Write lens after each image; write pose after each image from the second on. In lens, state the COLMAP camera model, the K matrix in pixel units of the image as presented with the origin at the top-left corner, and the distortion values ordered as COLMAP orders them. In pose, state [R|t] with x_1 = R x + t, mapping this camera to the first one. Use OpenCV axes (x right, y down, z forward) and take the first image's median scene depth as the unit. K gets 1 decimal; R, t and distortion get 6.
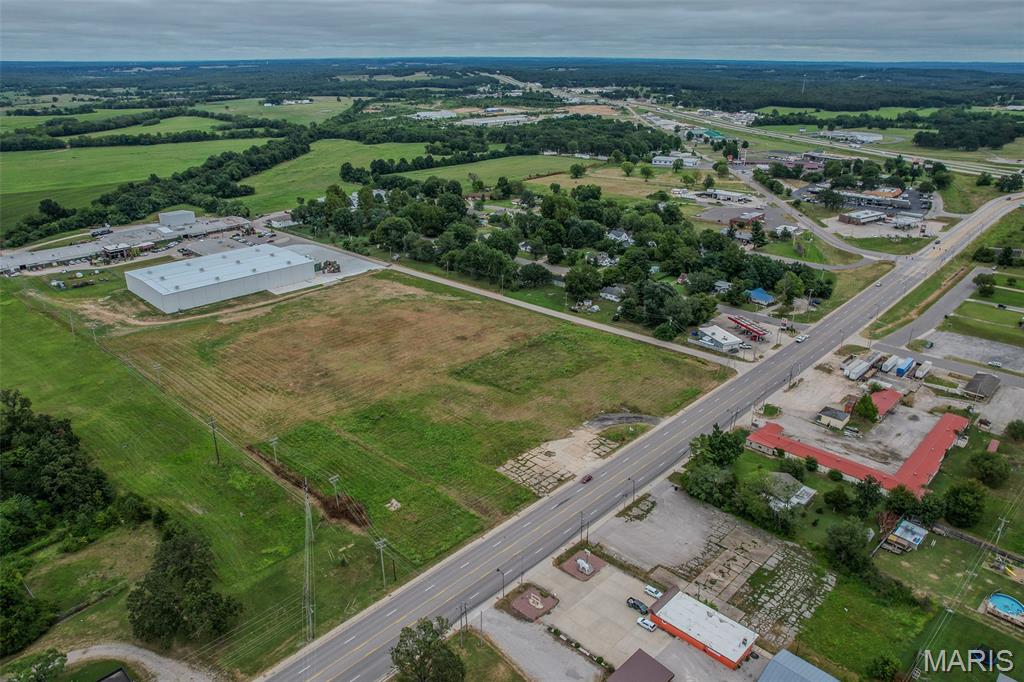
lens RADIAL K [[704.6, 0, 517.1], [0, 704.6, 338.2], [0, 0, 1]] dist [-0.080684, 0.066147]
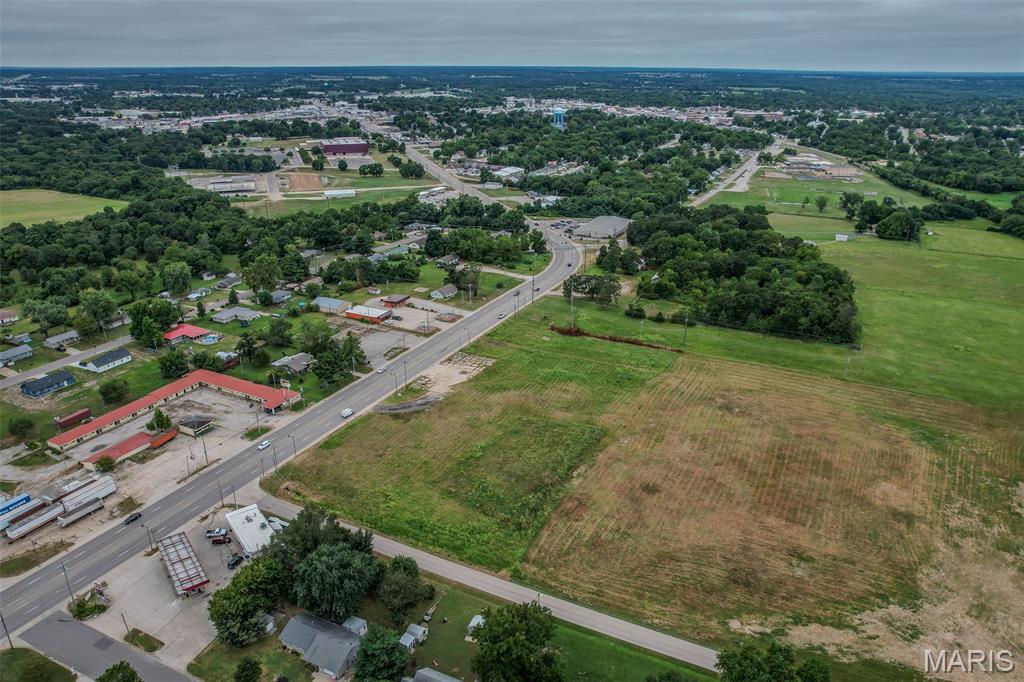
lens RADIAL K [[704.6, 0, 517.1], [0, 704.6, 338.2], [0, 0, 1]] dist [-0.080684, 0.066147]
pose [[-0.956331, 0.101032, -0.274270, 0.191671], [-0.117103, 0.727317, 0.676237, -0.489300], [0.267803, 0.678824, -0.683724, 1.193412]]
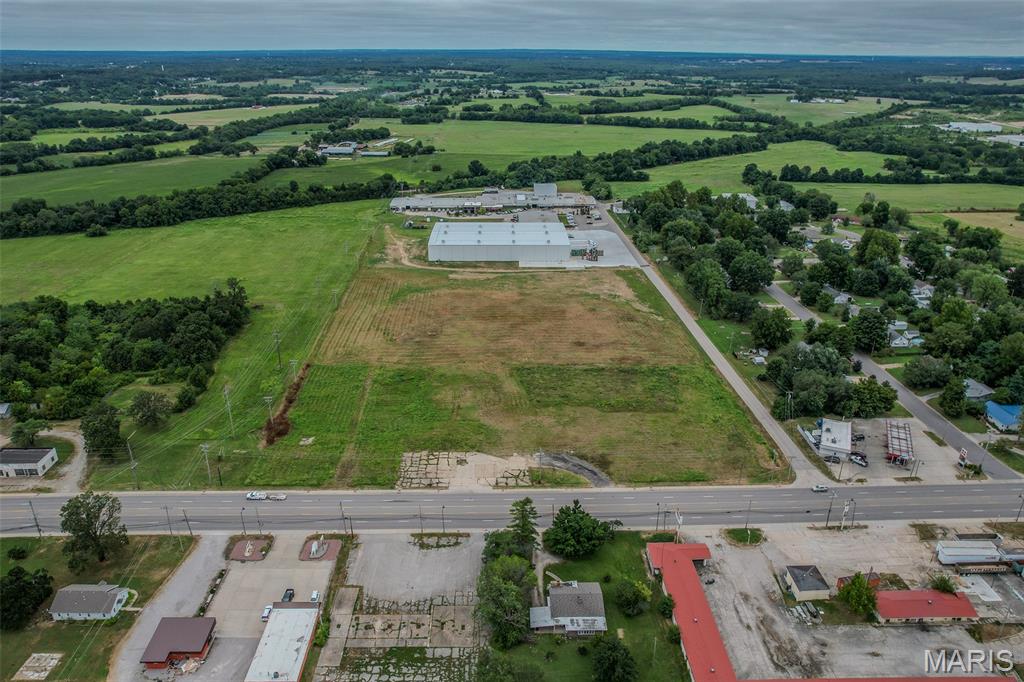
lens RADIAL K [[712.5, 0, 518.7], [0, 712.5, 340.6], [0, 0, 1]] dist [-0.077170, 0.059819]
pose [[0.712826, 0.273256, -0.645918, 0.440125], [-0.269352, 0.957011, 0.107612, -0.077833], [0.647556, 0.097271, 0.755784, 0.189190]]
